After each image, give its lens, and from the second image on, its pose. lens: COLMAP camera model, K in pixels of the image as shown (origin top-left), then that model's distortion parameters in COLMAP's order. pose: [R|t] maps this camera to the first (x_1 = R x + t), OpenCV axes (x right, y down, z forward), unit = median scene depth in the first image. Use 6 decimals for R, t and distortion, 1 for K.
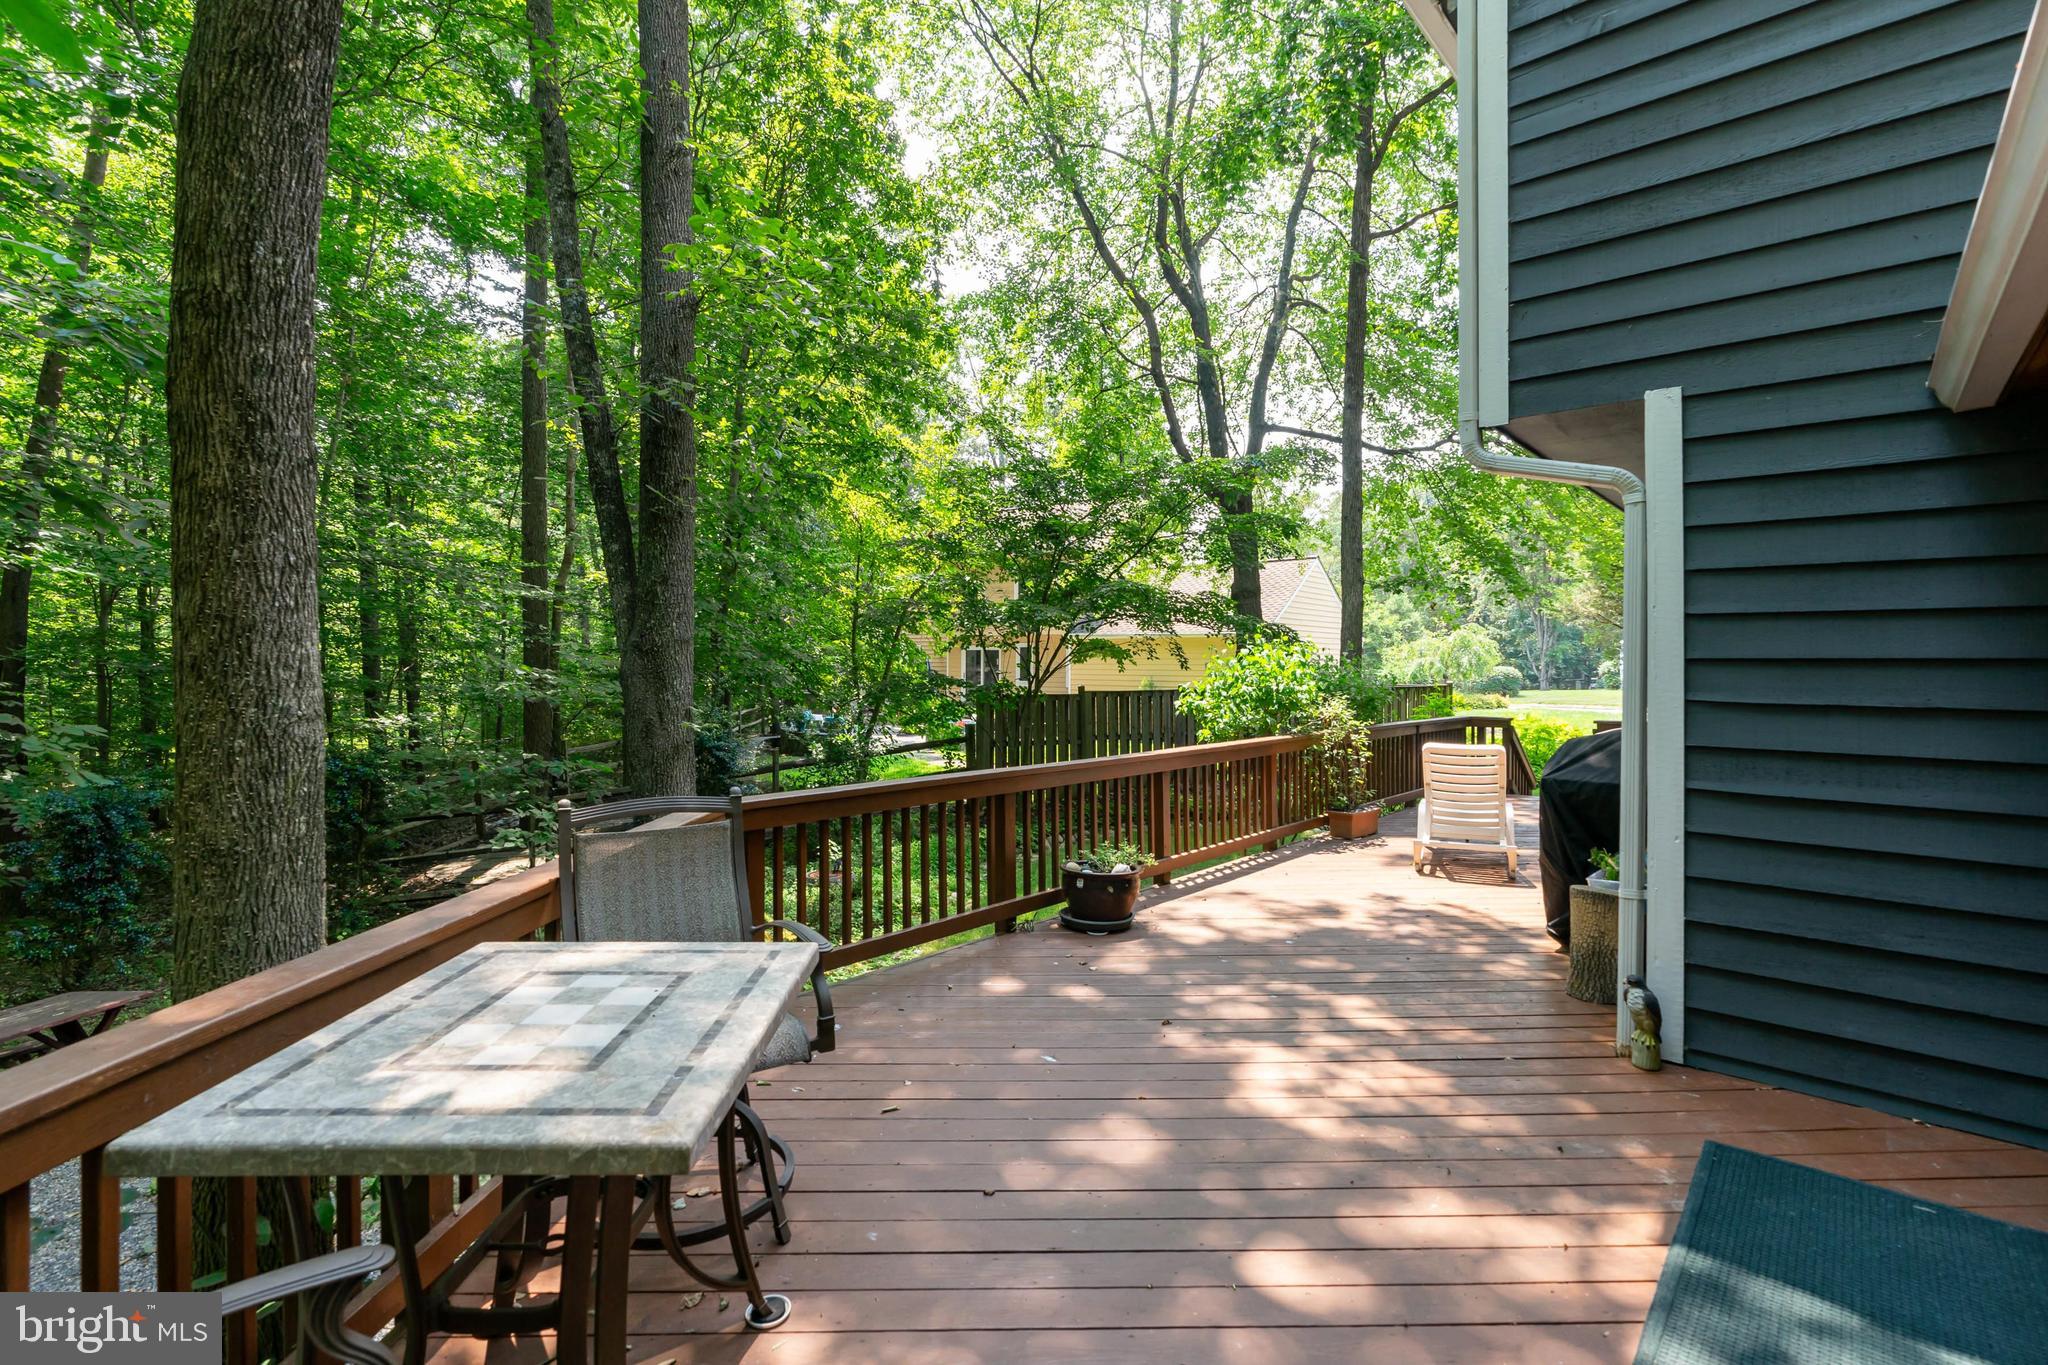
lens RADIAL K [[936.9, 0, 1028.0], [0, 936.9, 680.3], [0, 0, 1]] dist [-0.004332, 0.000273]
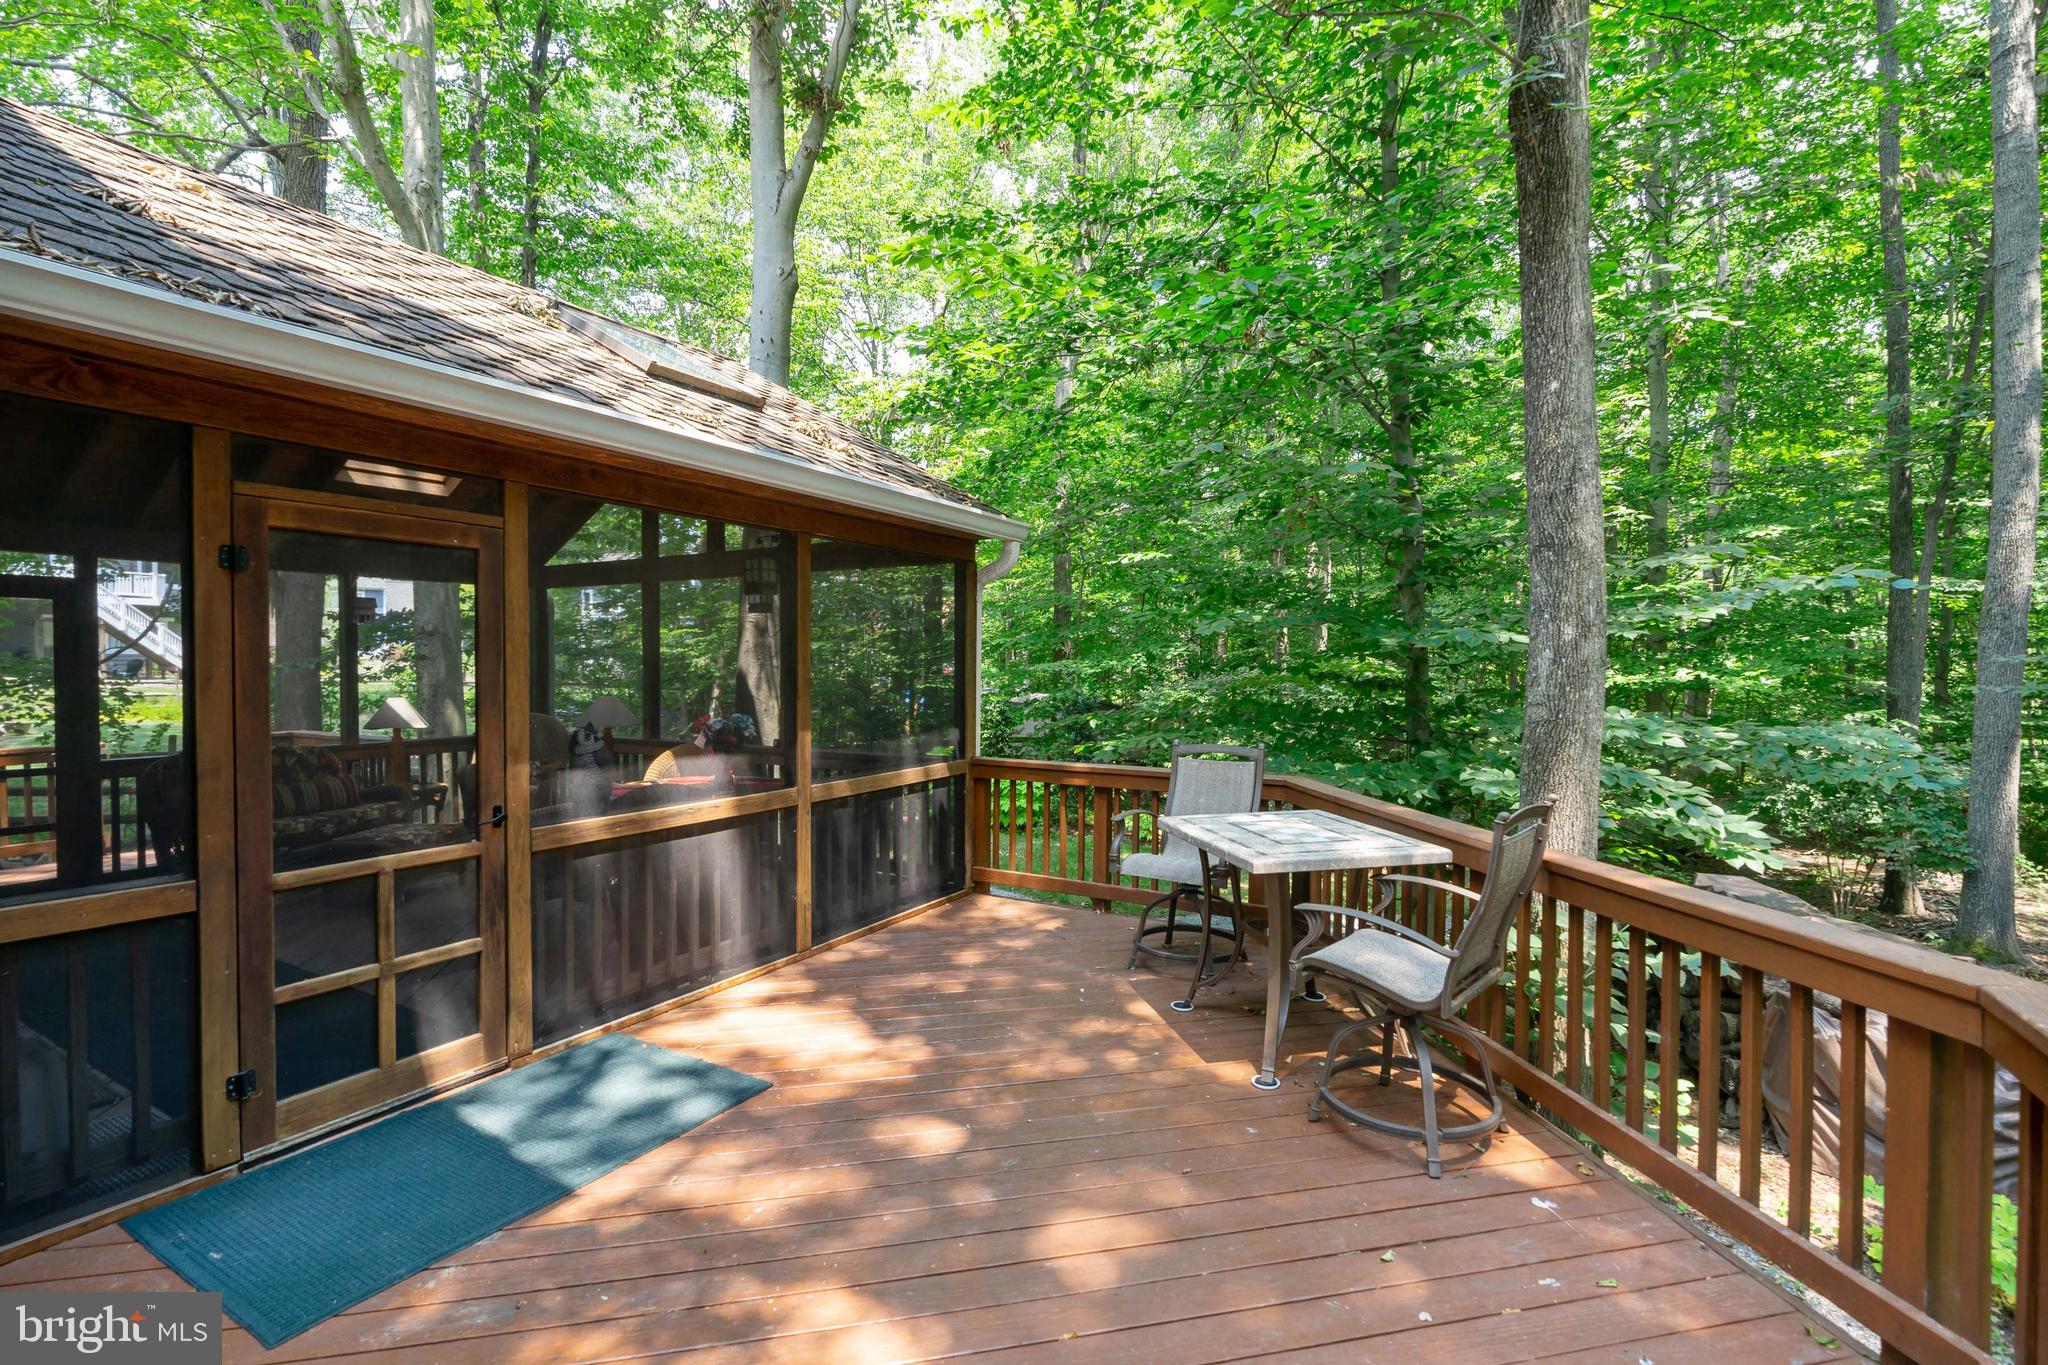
lens RADIAL K [[936.9, 0, 1028.0], [0, 936.9, 680.3], [0, 0, 1]] dist [-0.004332, 0.000273]
pose [[-0.982618, -0.000558, -0.185637, 0.305880], [-0.005885, 0.999587, 0.028145, -0.032129], [0.185544, 0.028749, -0.982215, 1.803701]]
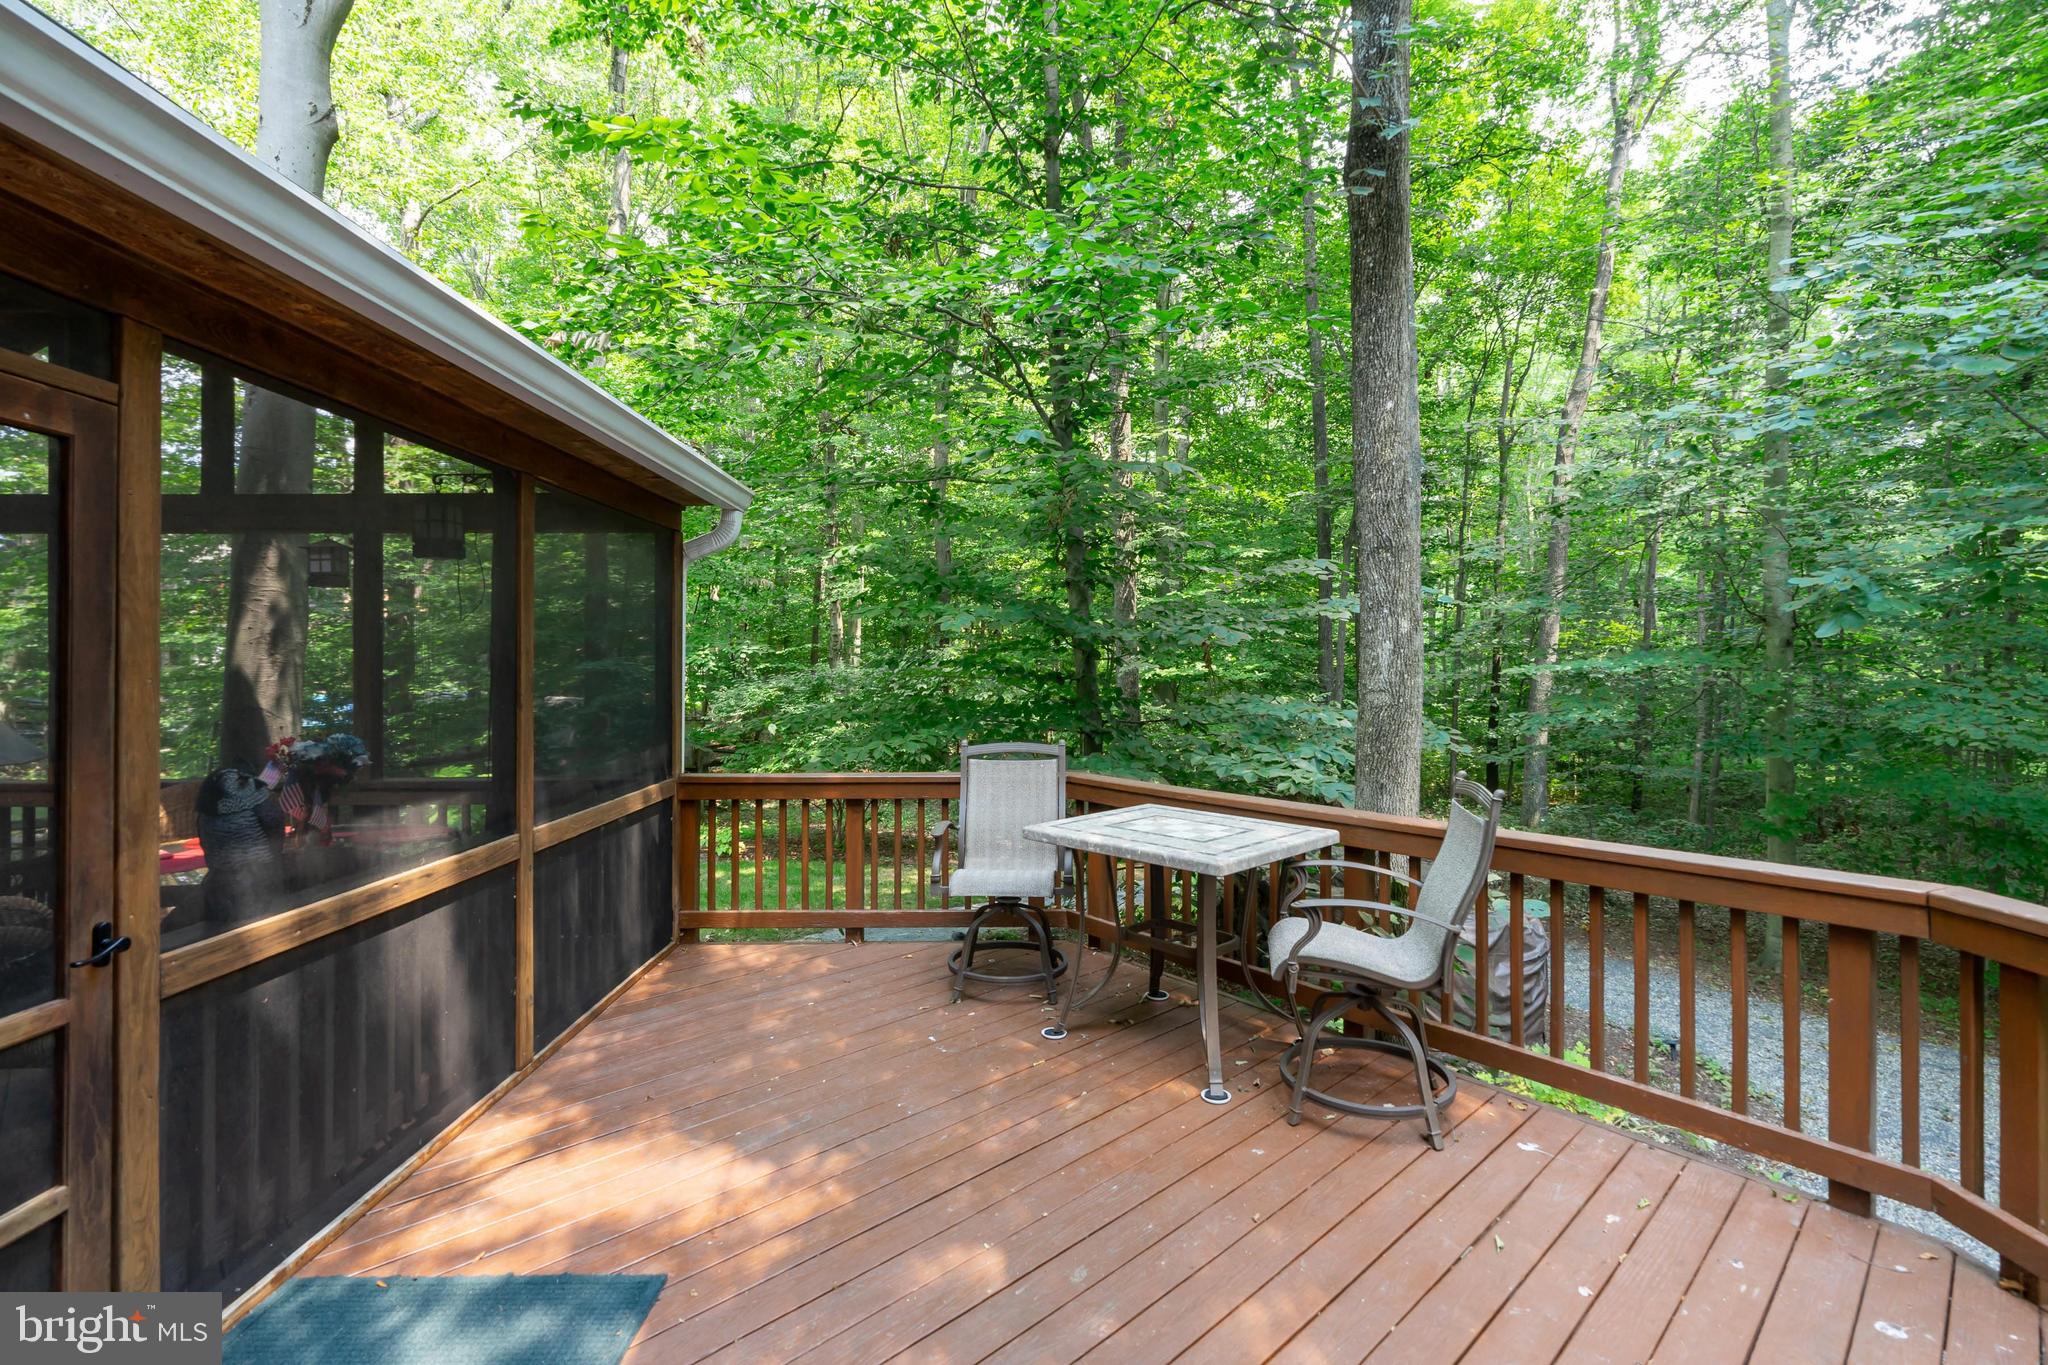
lens RADIAL K [[938.7, 0, 1030.7], [0, 938.7, 670.7], [0, 0, 1]] dist [0.000032, 0.017636]
pose [[-0.753026, 0.009099, -0.657928, 0.690010], [-0.002566, 0.999856, 0.016765, -0.020979], [0.657986, 0.014313, -0.752894, 1.427237]]
